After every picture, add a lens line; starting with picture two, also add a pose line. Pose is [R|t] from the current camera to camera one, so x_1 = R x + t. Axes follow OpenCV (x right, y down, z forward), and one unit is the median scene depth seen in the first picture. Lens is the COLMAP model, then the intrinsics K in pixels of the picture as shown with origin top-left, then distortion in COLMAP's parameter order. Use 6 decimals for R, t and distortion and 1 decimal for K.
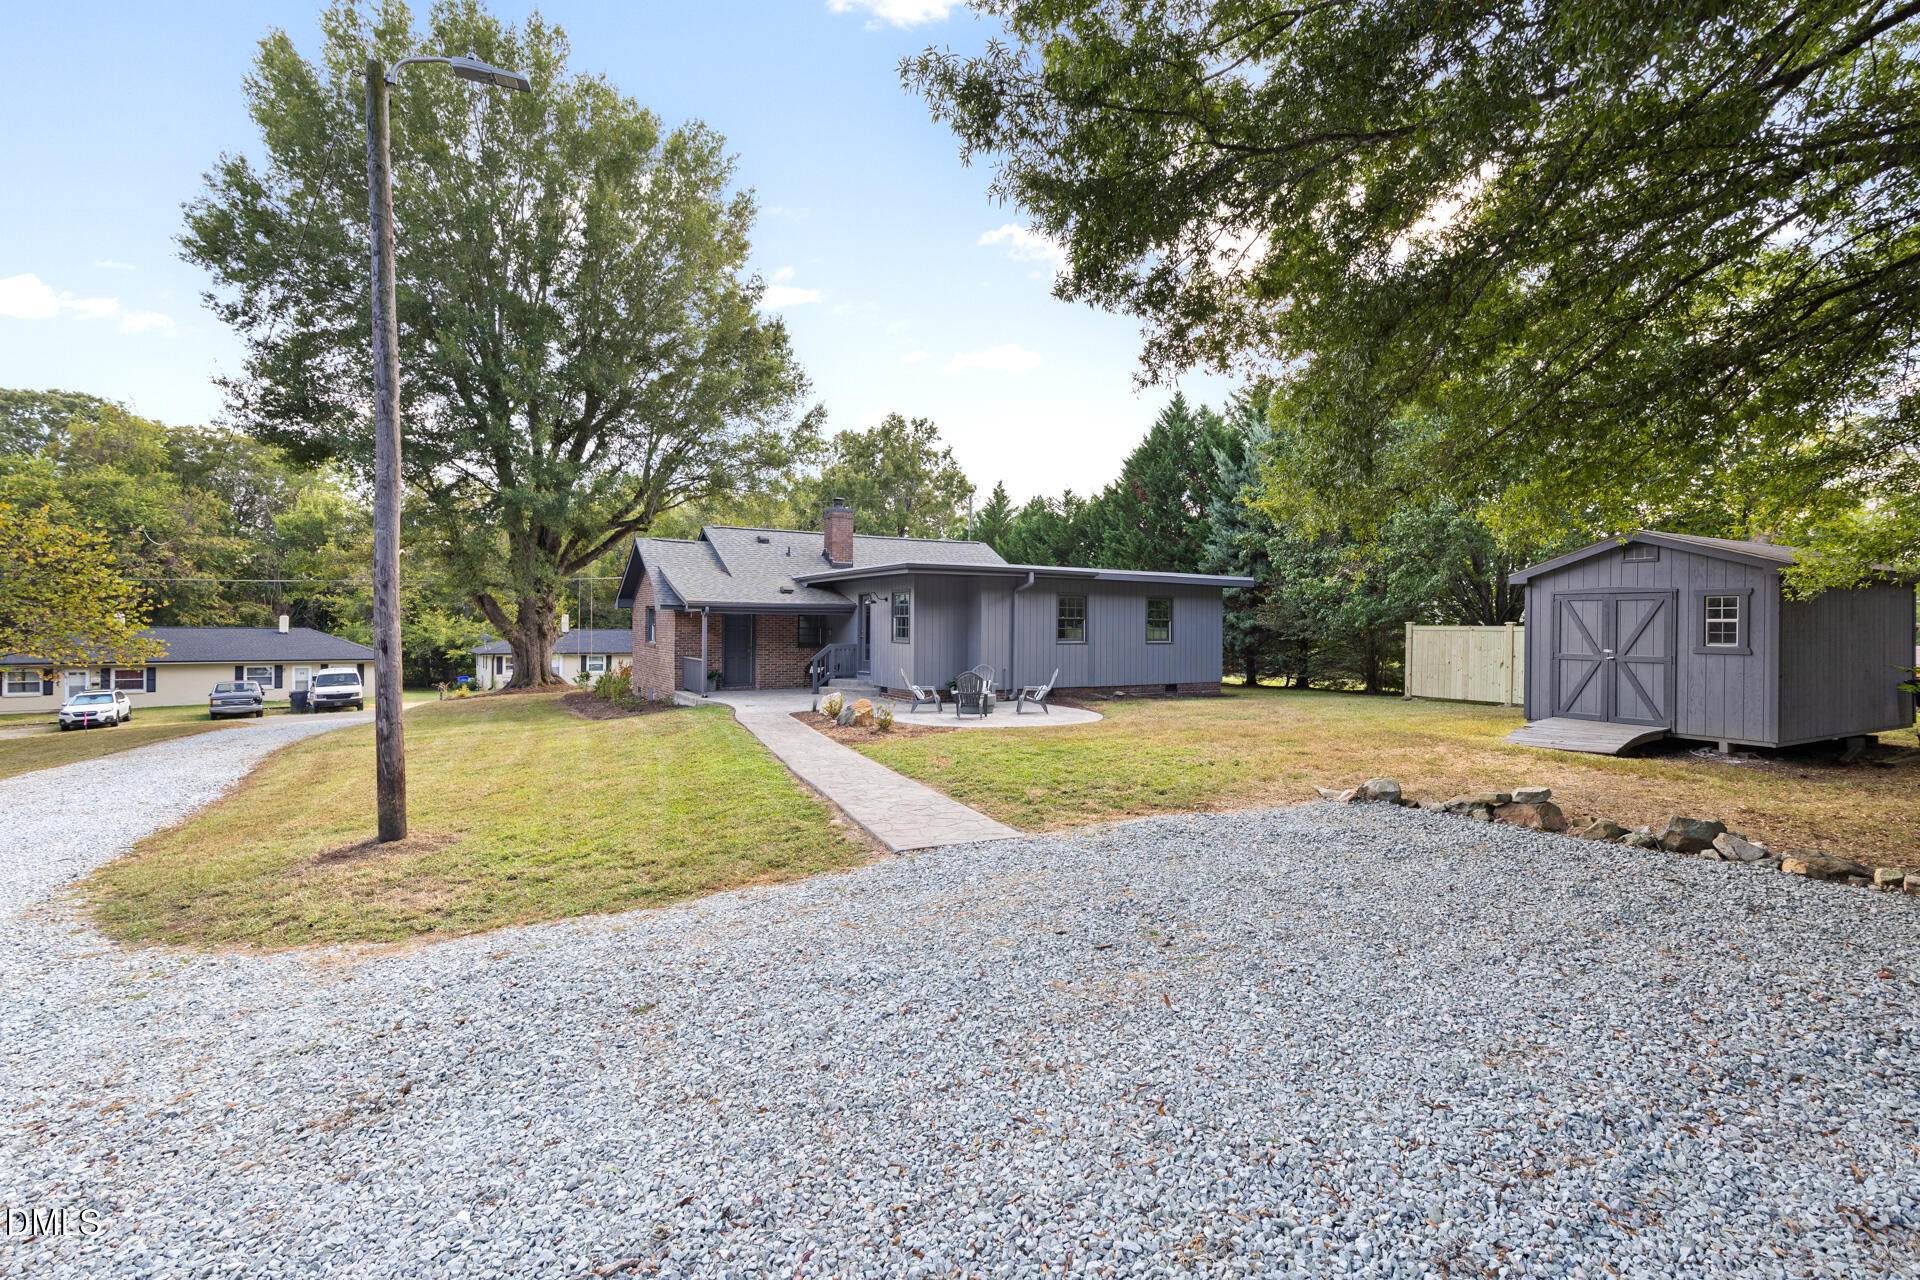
lens RADIAL K [[897.3, 0, 966.8], [0, 897.3, 633.2], [0, 0, 1]] dist [-0.001730, -0.000020]
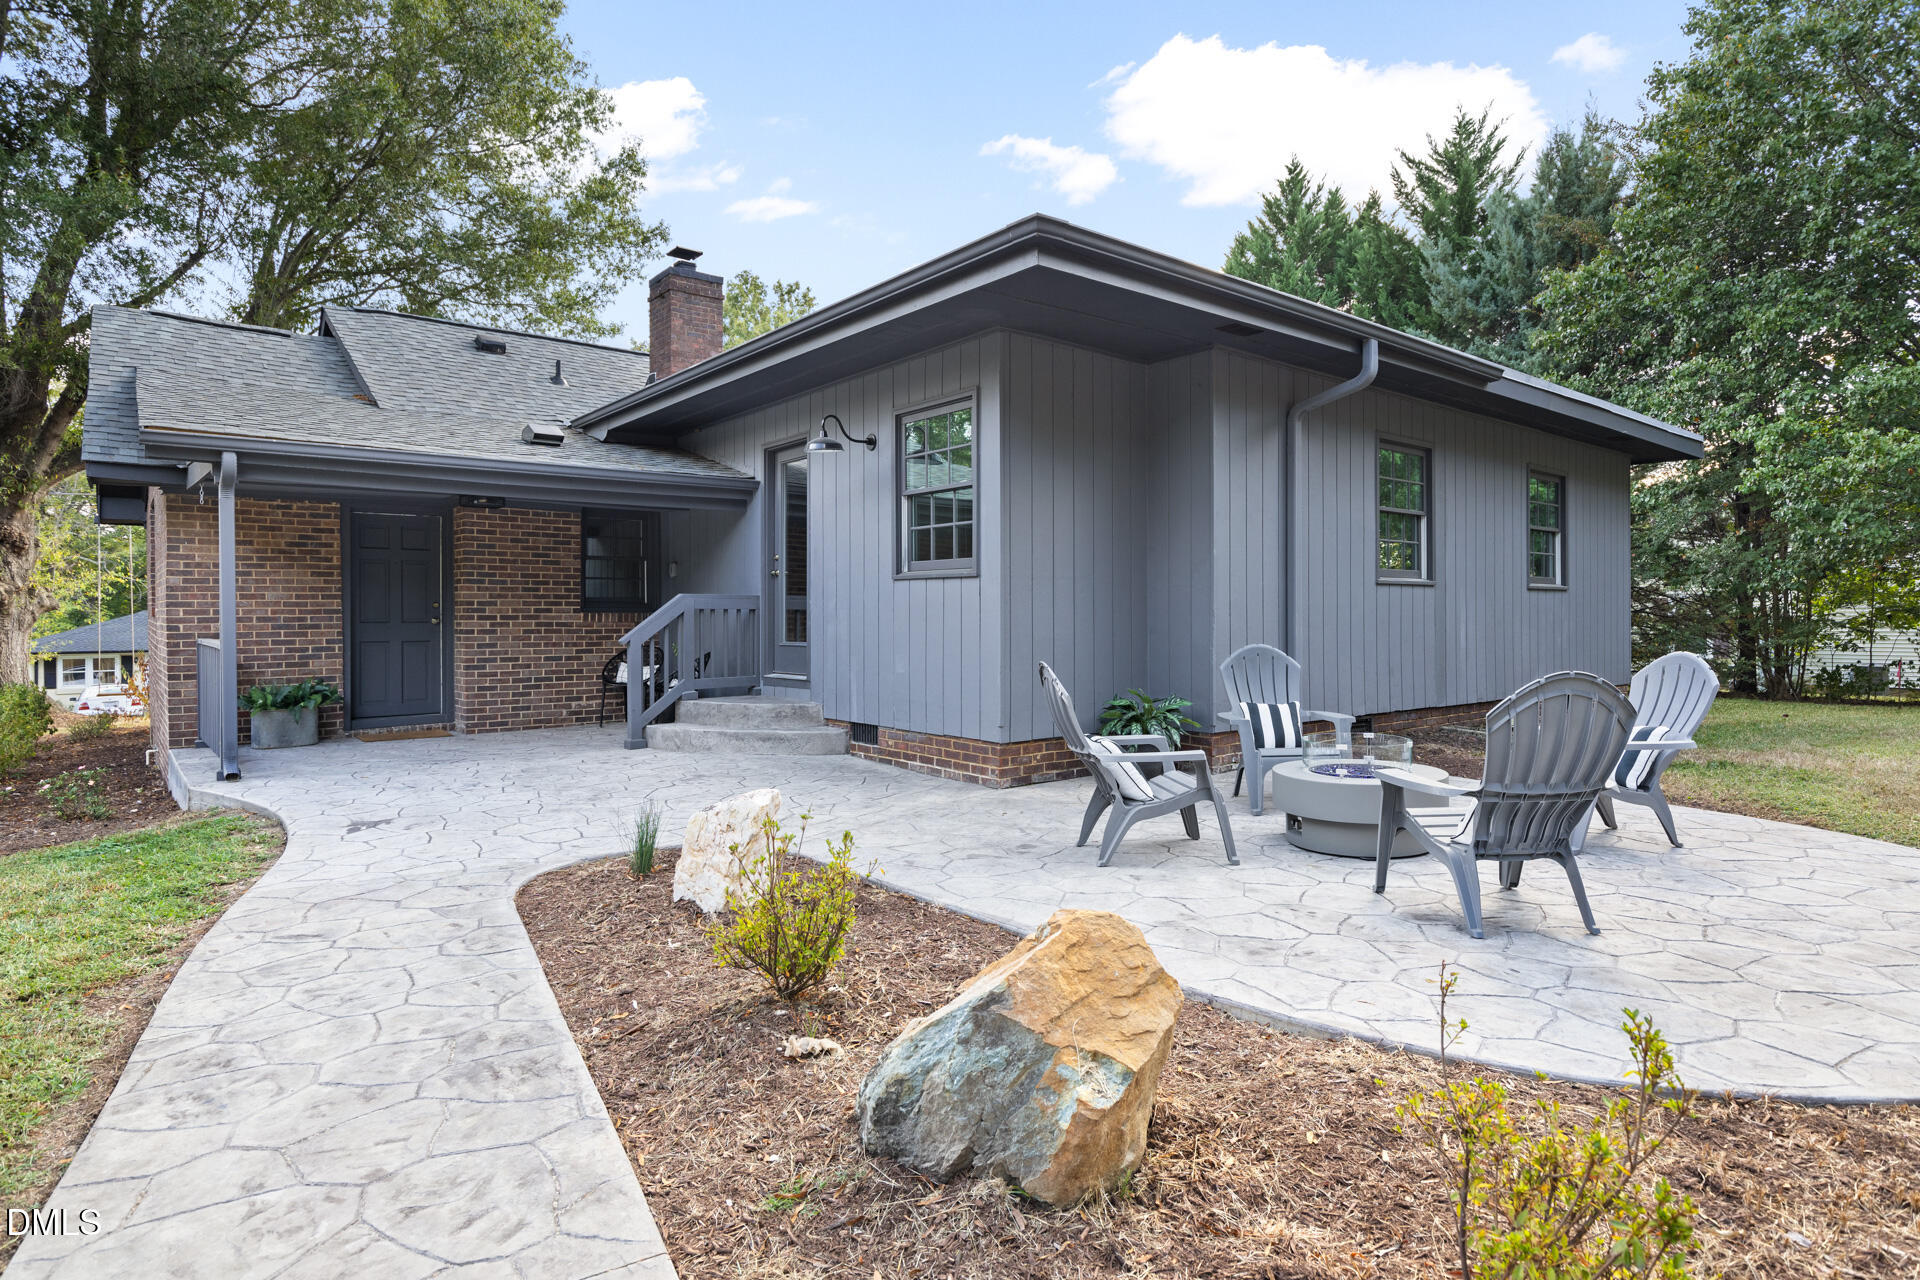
lens RADIAL K [[1040.1, 0, 969.1], [0, 1040.1, 624.4], [0, 0, 1]] dist [-0.003105, 0.004104]
pose [[0.987733, -0.010139, 0.155822, -0.103656], [0.010340, 0.999946, -0.000480, 0.023532], [-0.155808, 0.002085, 0.987785, 0.585934]]
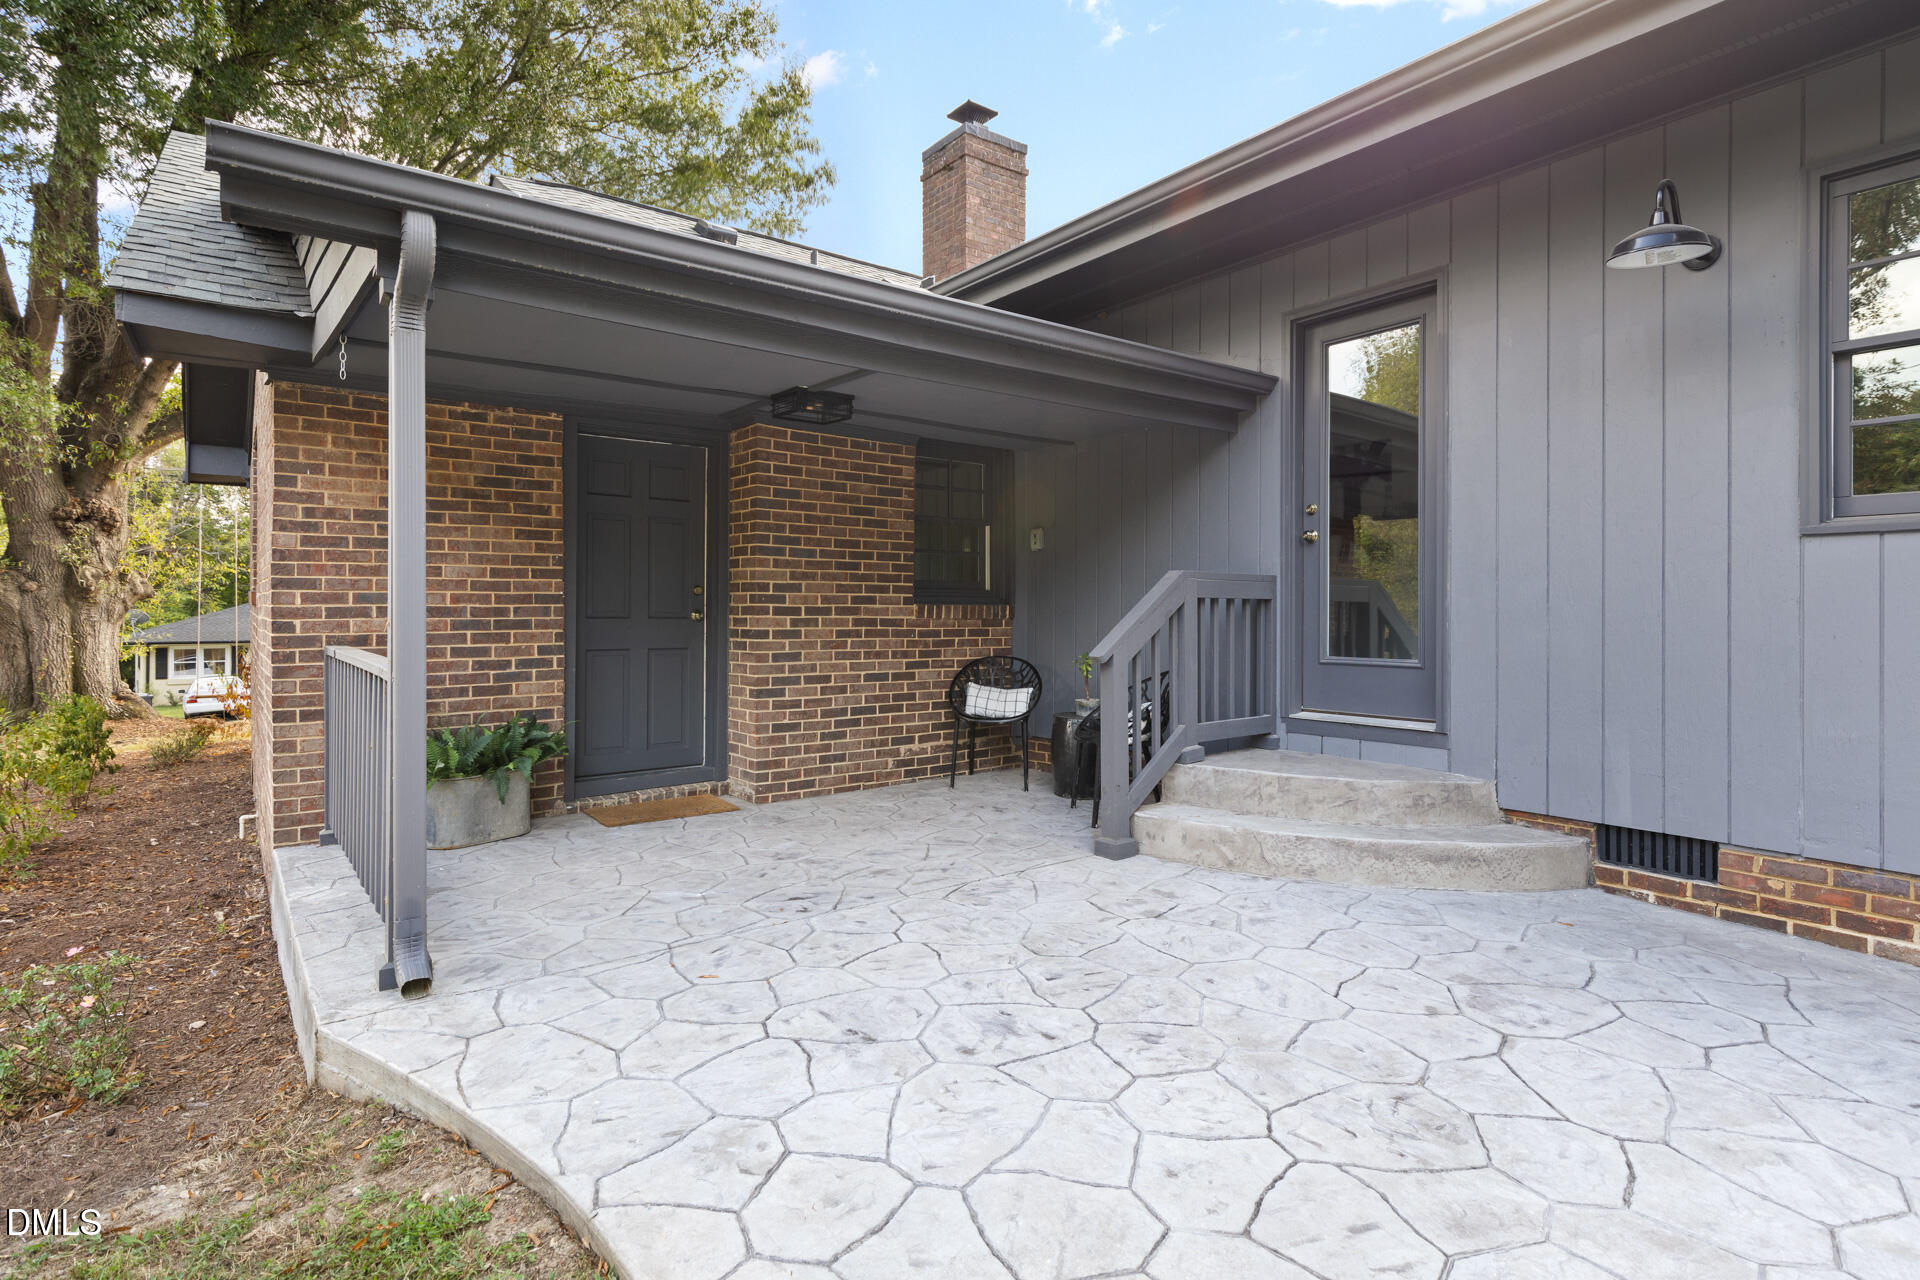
lens RADIAL K [[944.6, 0, 957.6], [0, 944.6, 612.4], [0, 0, 1]] dist [0.001549, -0.000725]
pose [[0.992186, -0.002395, 0.124742, -0.213797], [0.003296, 0.999970, -0.007012, 0.020796], [-0.124722, 0.007368, 0.992164, 0.787907]]
